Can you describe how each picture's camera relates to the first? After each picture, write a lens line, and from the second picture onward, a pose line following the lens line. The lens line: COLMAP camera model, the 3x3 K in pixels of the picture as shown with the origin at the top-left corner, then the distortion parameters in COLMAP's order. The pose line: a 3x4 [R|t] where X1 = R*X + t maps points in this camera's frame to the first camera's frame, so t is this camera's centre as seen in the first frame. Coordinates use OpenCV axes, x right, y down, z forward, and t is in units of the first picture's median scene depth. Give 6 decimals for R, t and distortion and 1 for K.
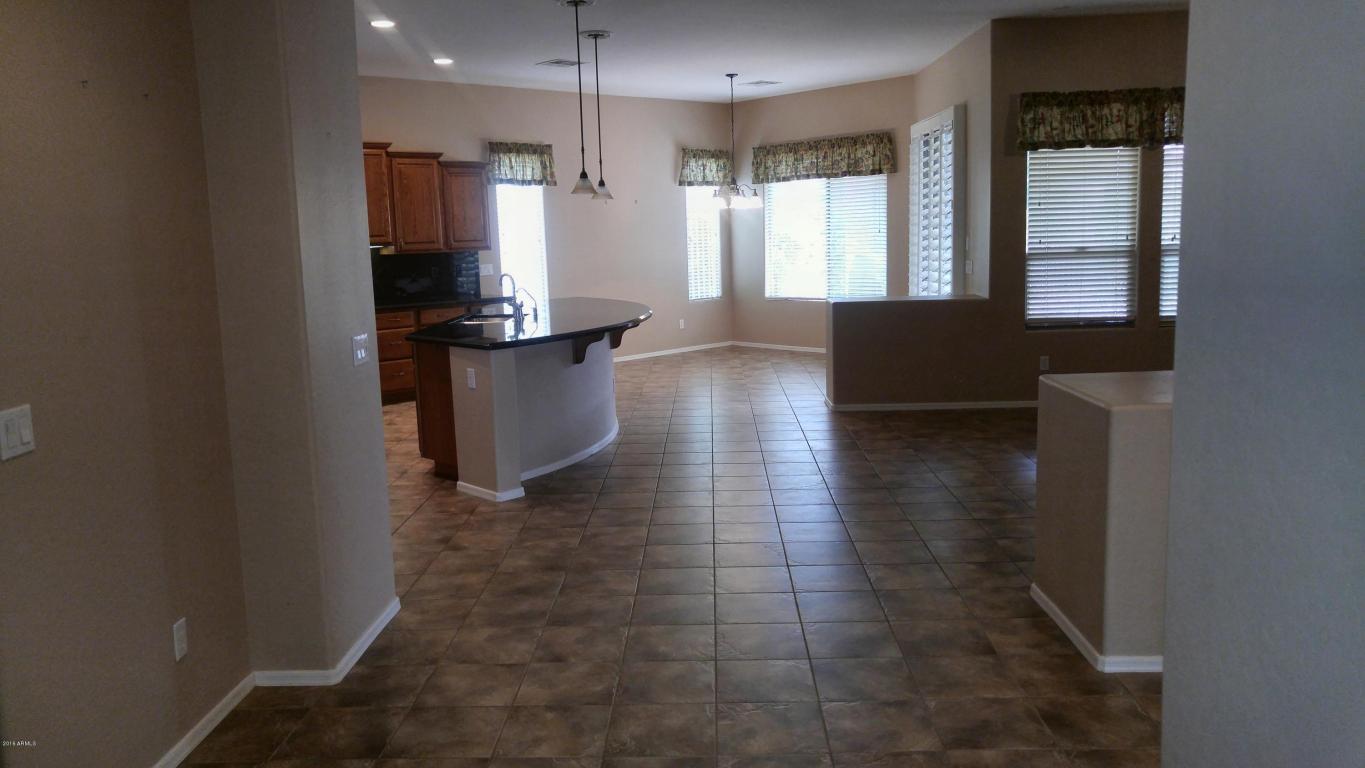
lens RADIAL K [[1054.0, 0, 659.0], [0, 1054.0, 390.4], [0, 0, 1]] dist [0.018485, -0.003195]
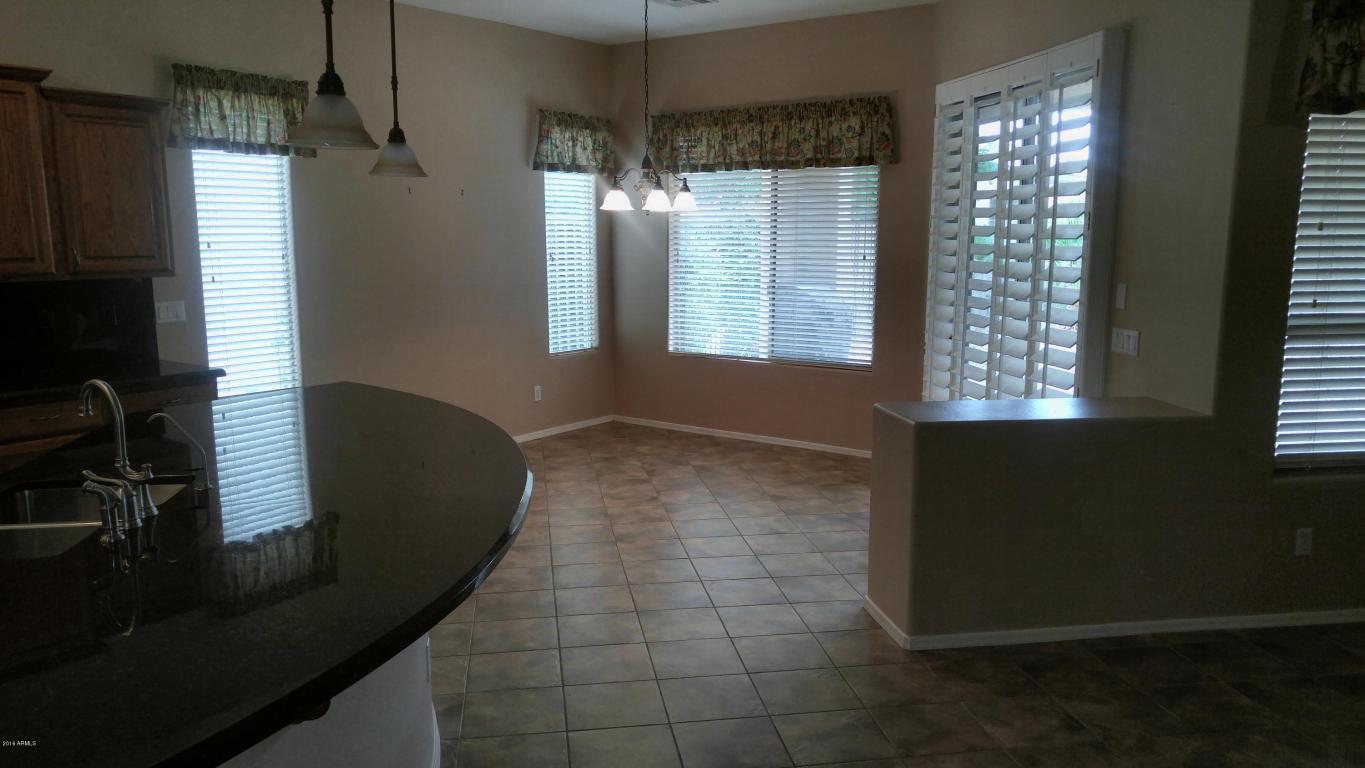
lens RADIAL K [[1018.6, 0, 695.9], [0, 1018.6, 404.2], [0, 0, 1]] dist [0.021439, 0.001352]
pose [[0.975629, -0.004001, 0.219388, -0.021629], [0.000420, 0.999866, 0.016363, -0.074831], [-0.219424, -0.015872, 0.975500, 0.438076]]
